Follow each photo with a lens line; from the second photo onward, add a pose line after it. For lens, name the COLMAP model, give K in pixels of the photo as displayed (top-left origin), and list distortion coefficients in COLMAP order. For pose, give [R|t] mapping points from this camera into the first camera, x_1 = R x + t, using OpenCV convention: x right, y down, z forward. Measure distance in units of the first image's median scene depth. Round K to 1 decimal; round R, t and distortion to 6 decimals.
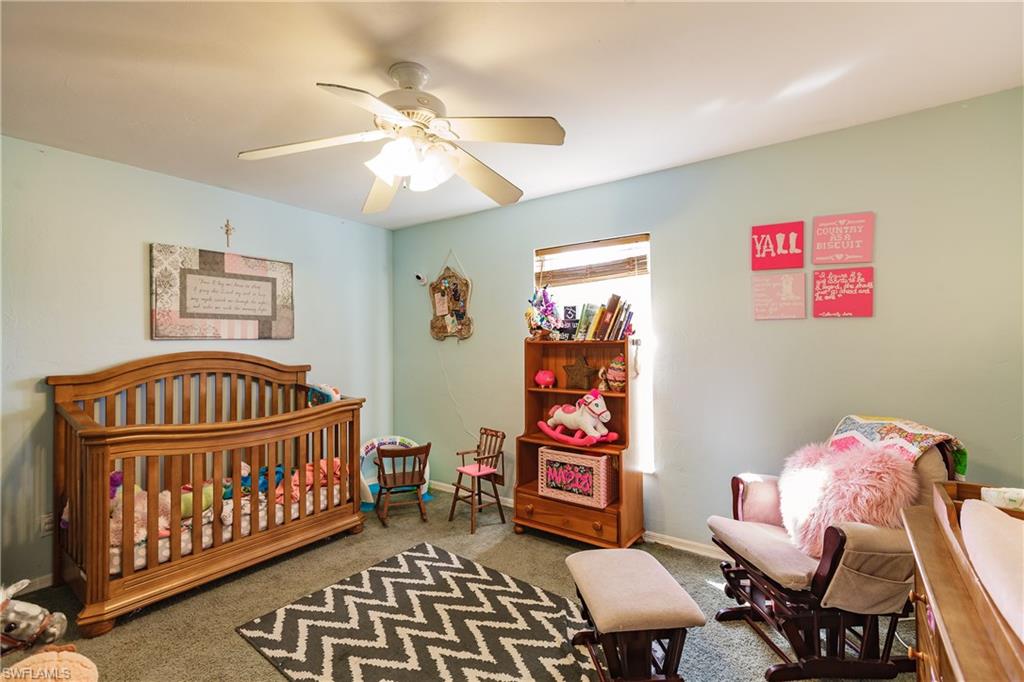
lens RADIAL K [[460.3, 0, 516.6], [0, 460.3, 340.0], [0, 0, 1]] dist [-0.001536, -0.000471]
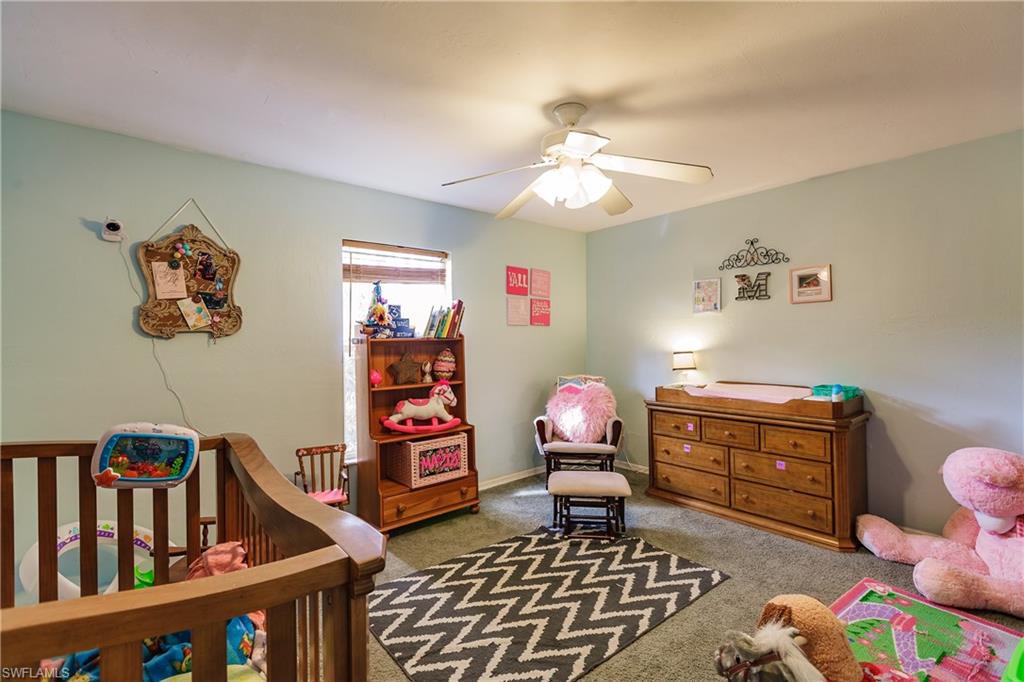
lens RADIAL K [[460.3, 0, 513.1], [0, 460.3, 340.5], [0, 0, 1]] dist [-0.001536, -0.000471]
pose [[0.228969, 0.001293, 0.973433, -0.910211], [0.009931, 0.999944, -0.003664, 0.014166], [-0.973383, 0.010506, 0.228943, 0.557094]]
